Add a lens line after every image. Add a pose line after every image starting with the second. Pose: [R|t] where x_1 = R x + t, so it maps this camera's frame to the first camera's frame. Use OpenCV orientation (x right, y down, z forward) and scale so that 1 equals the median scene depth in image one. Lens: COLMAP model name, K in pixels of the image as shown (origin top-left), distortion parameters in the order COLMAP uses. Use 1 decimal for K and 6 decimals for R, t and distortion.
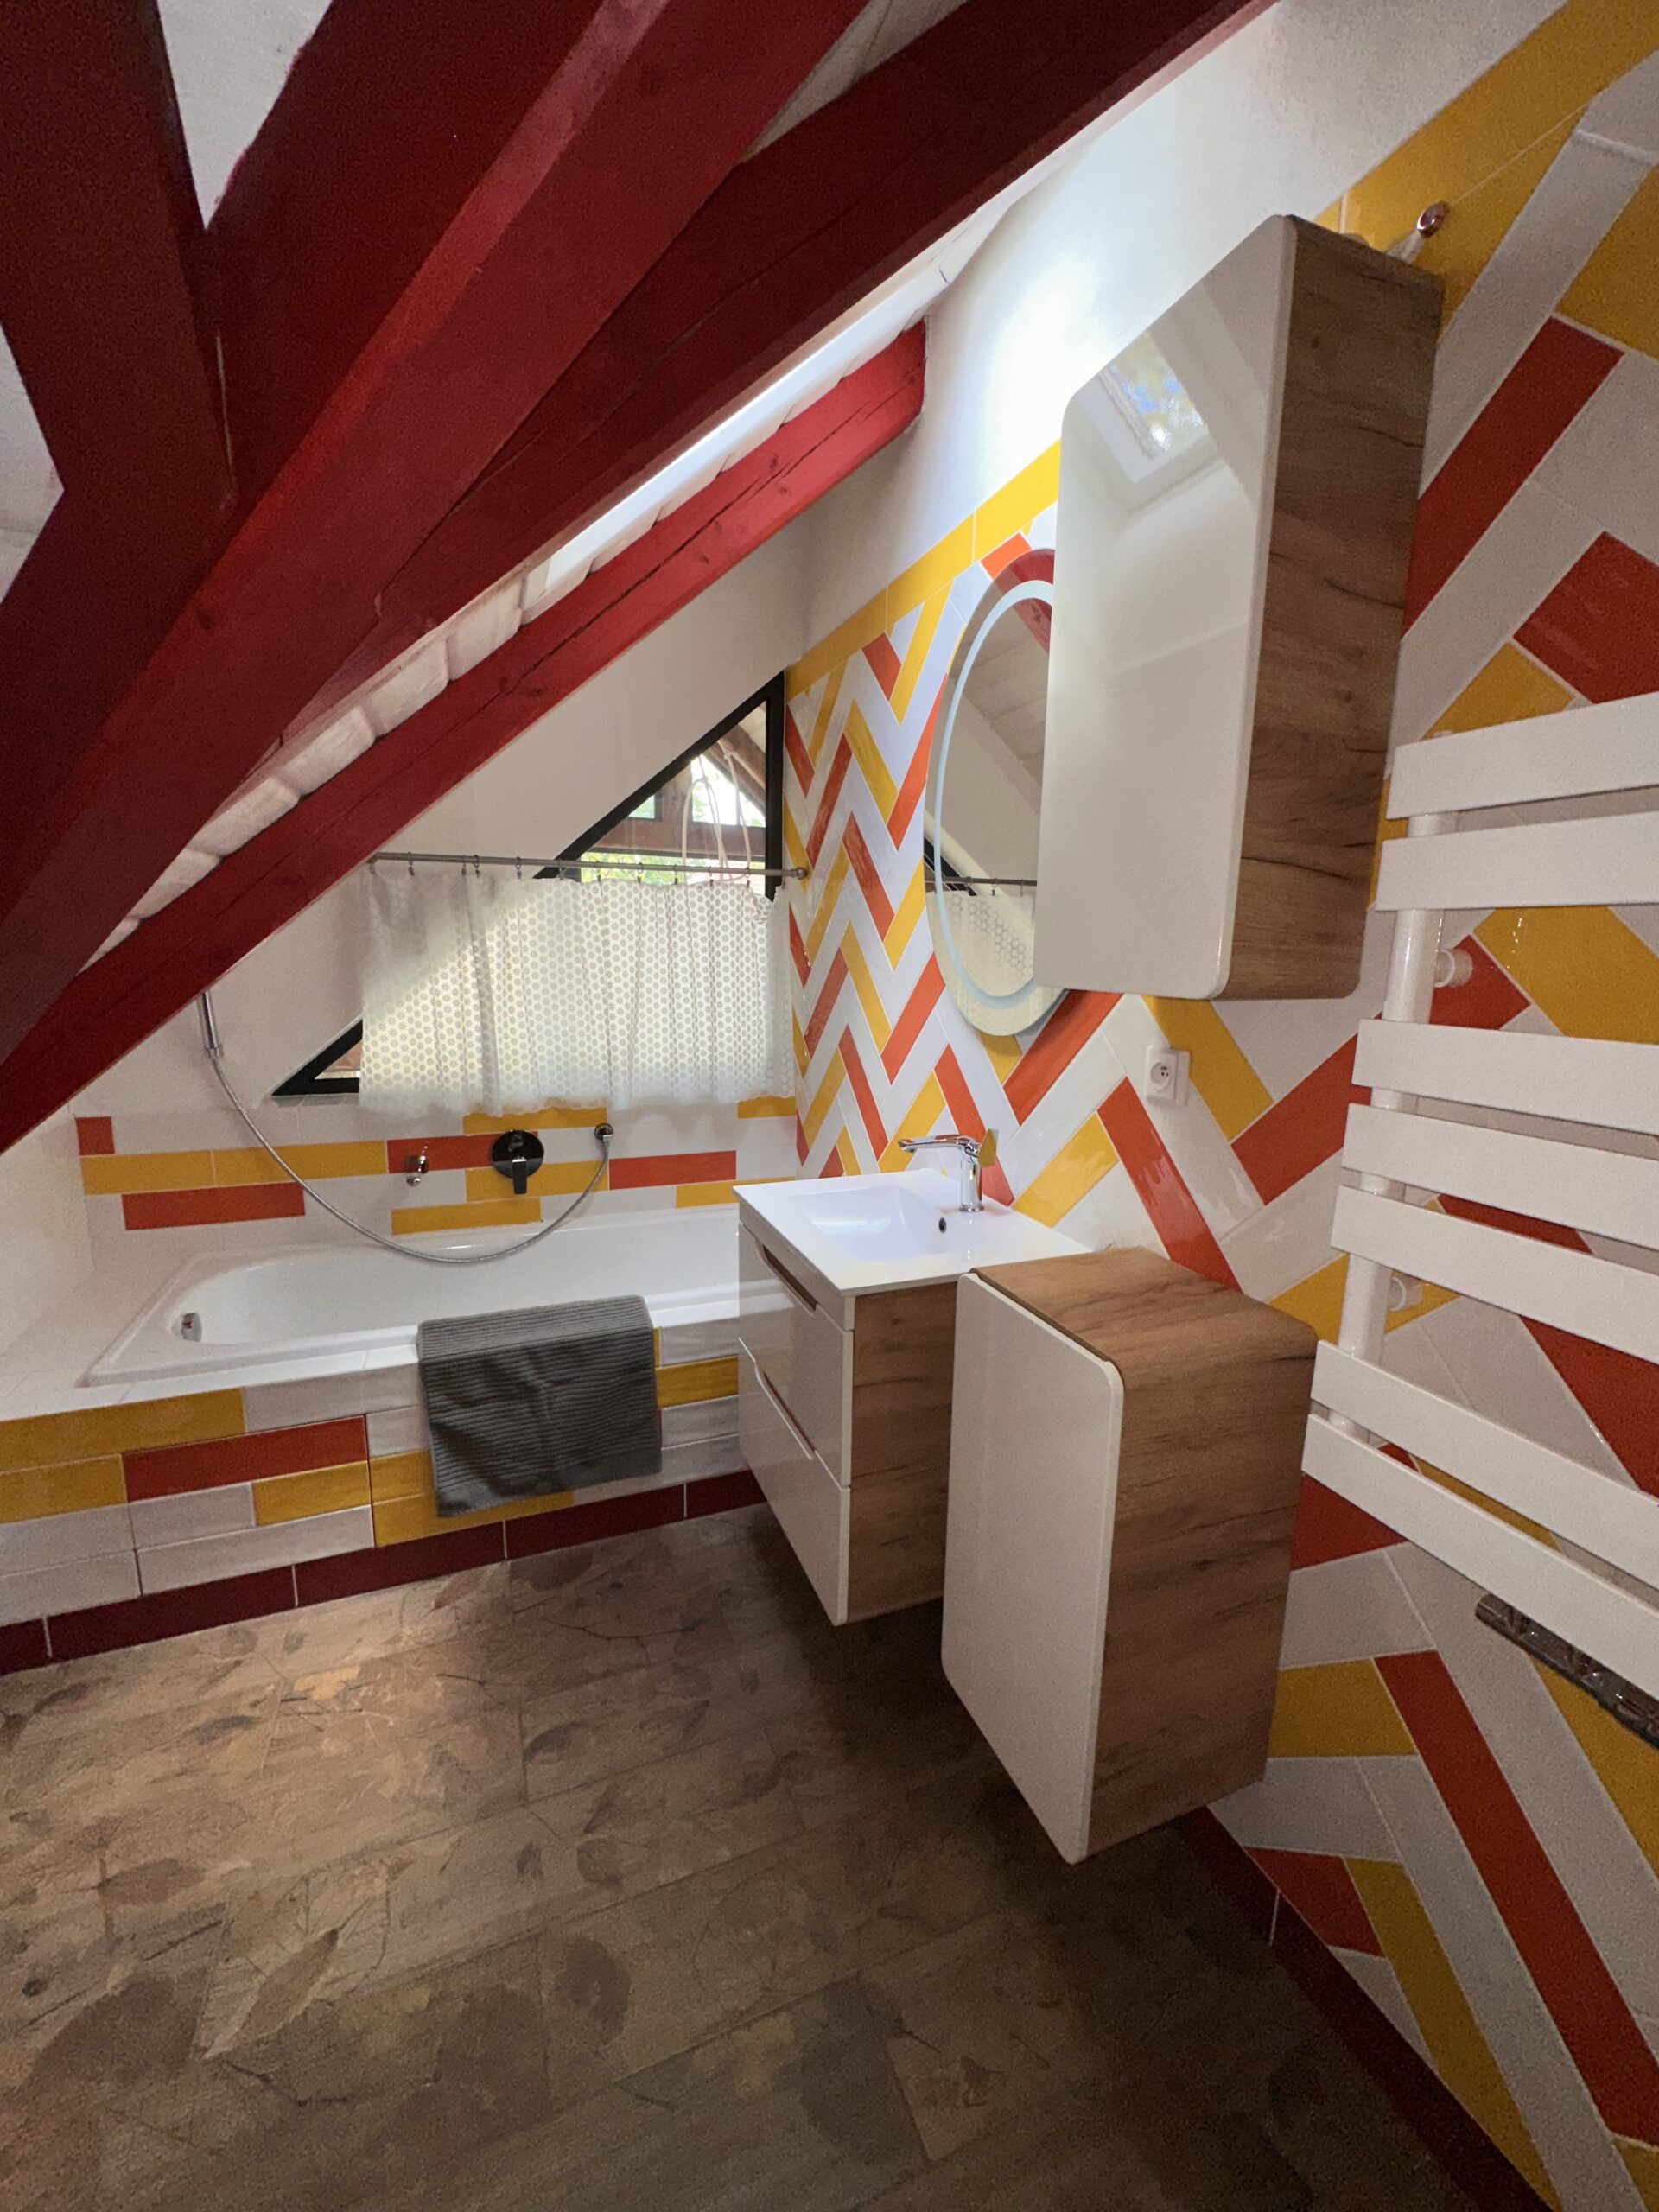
lens RADIAL K [[882.1, 0, 831.5], [0, 882.1, 1110.2], [0, 0, 1]] dist [0.000832, -0.000989]
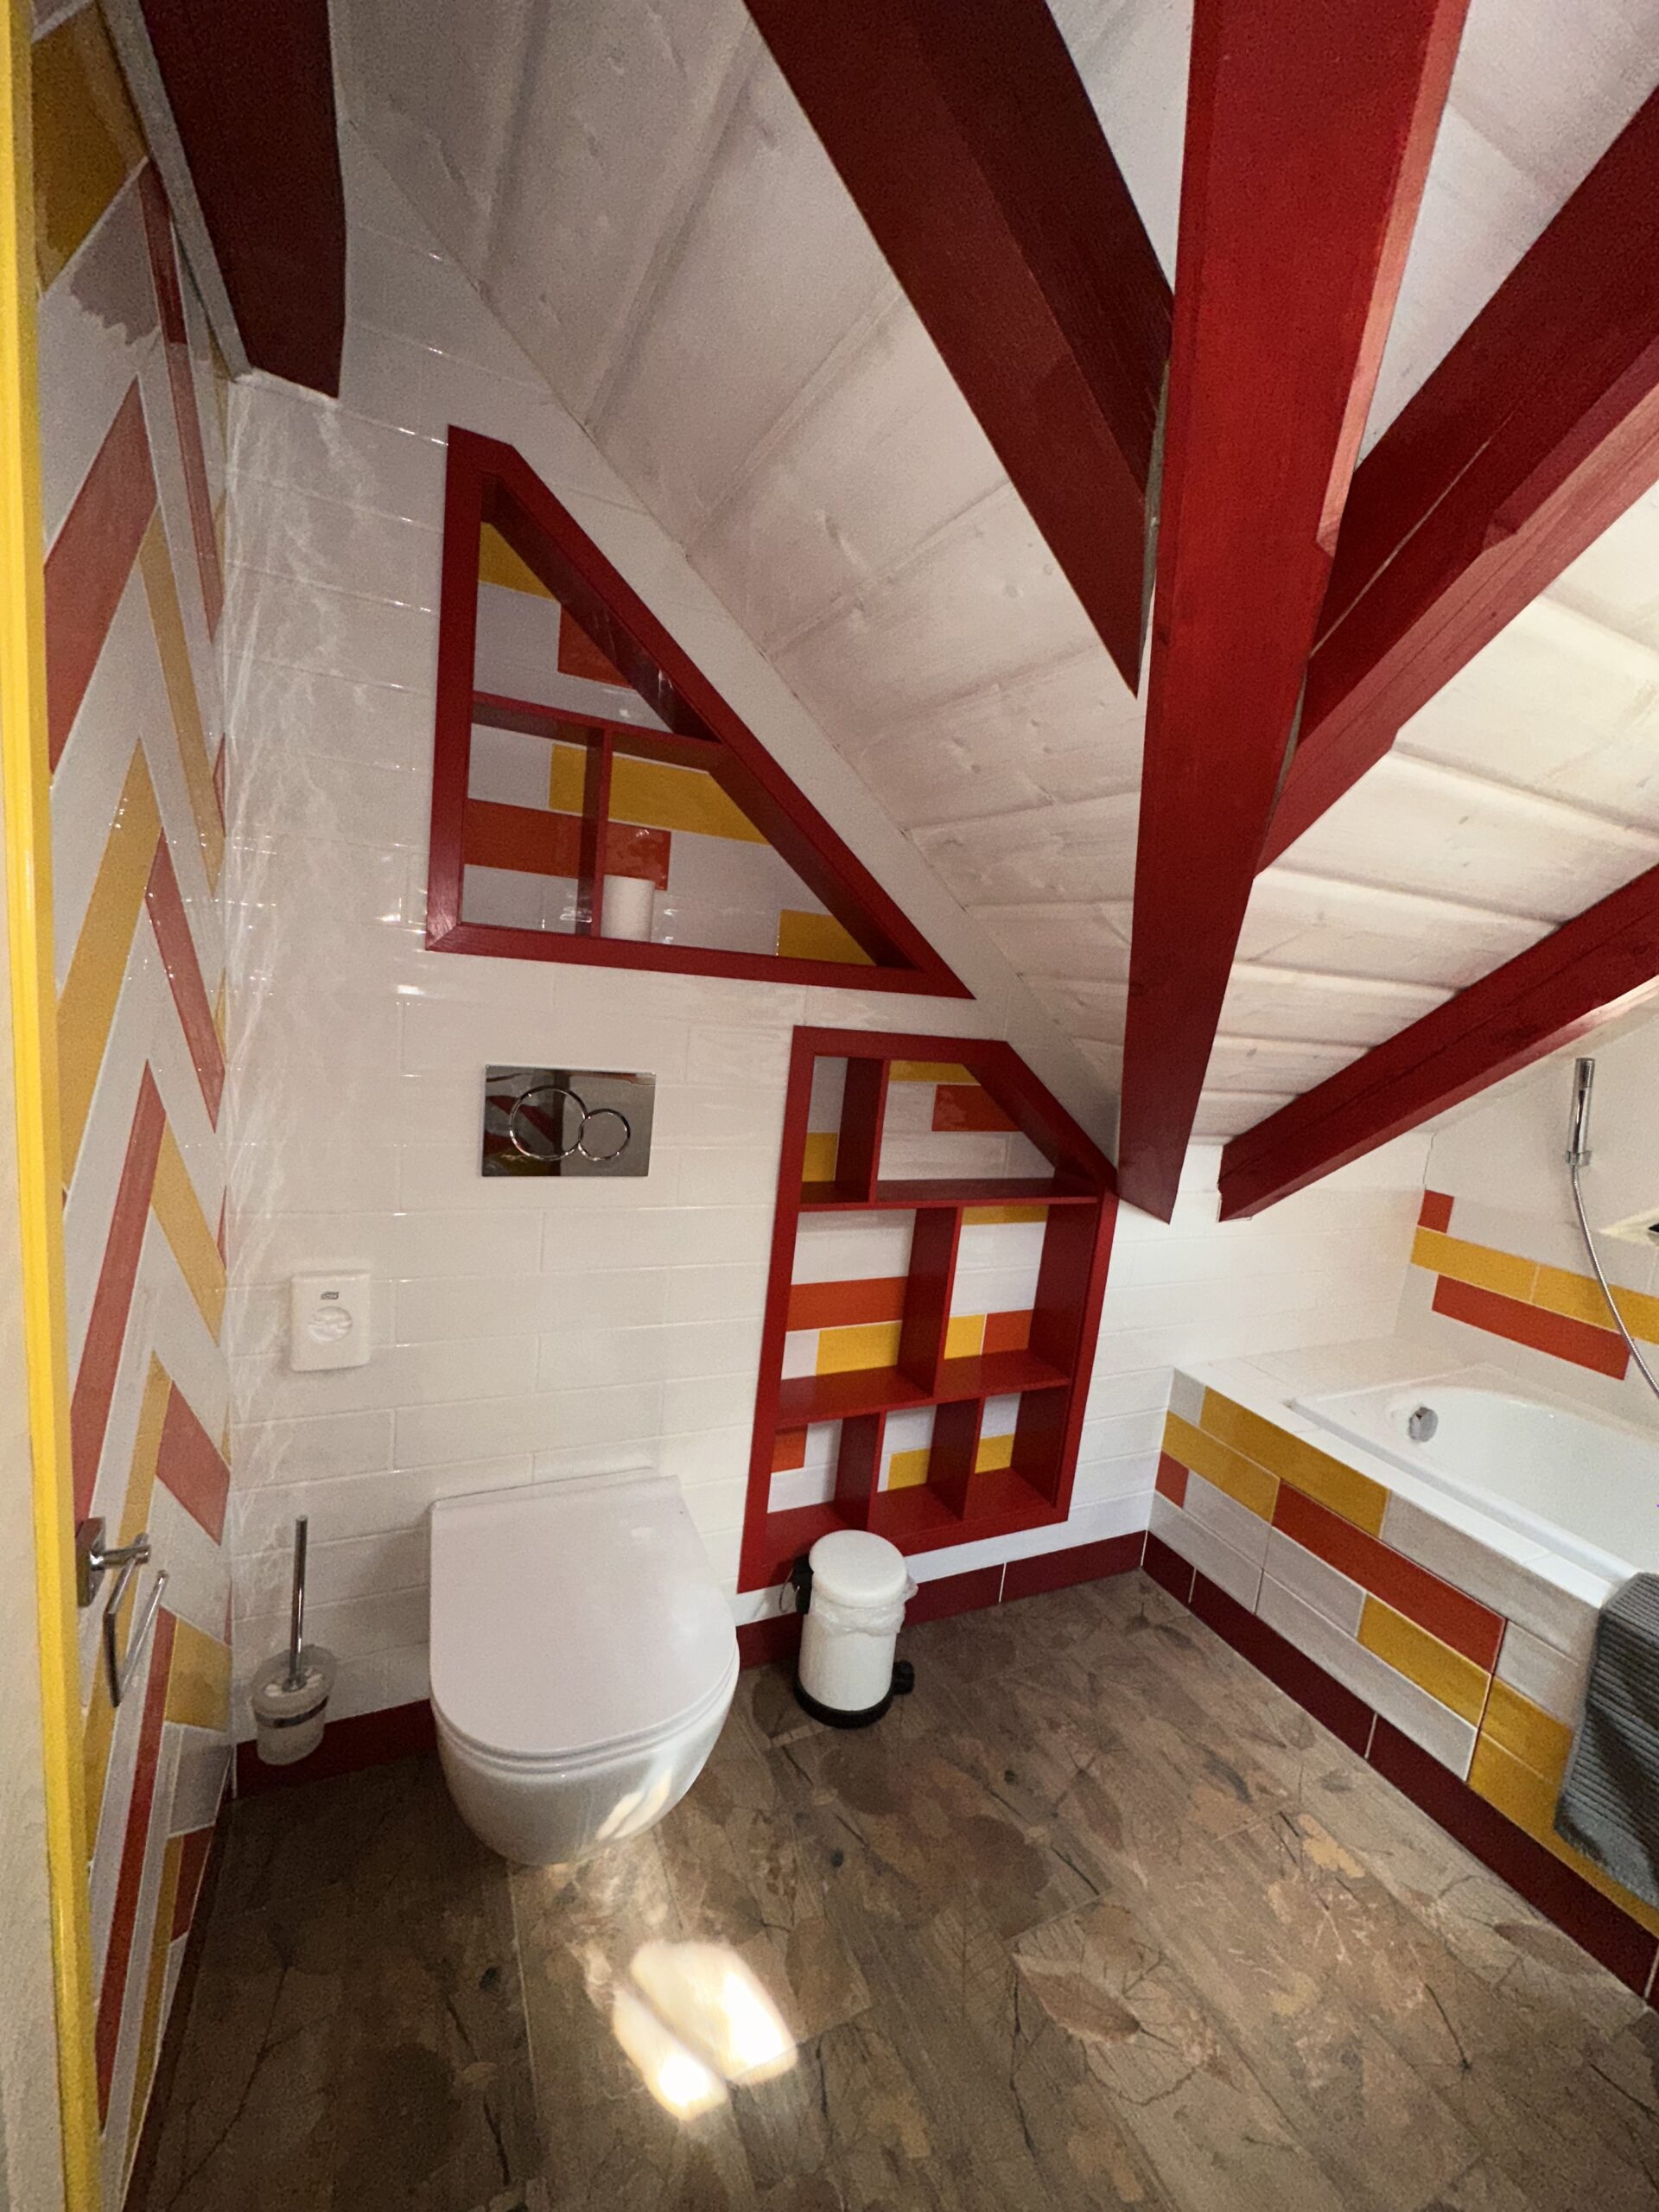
lens RADIAL K [[882.1, 0, 826.3], [0, 882.1, 1109.9], [0, 0, 1]] dist [0.000832, -0.000989]
pose [[0.061078, 0.140434, -0.988204, 0.145902], [-0.278338, 0.953176, 0.118253, -0.008390], [0.958539, 0.267833, 0.097306, 0.238477]]
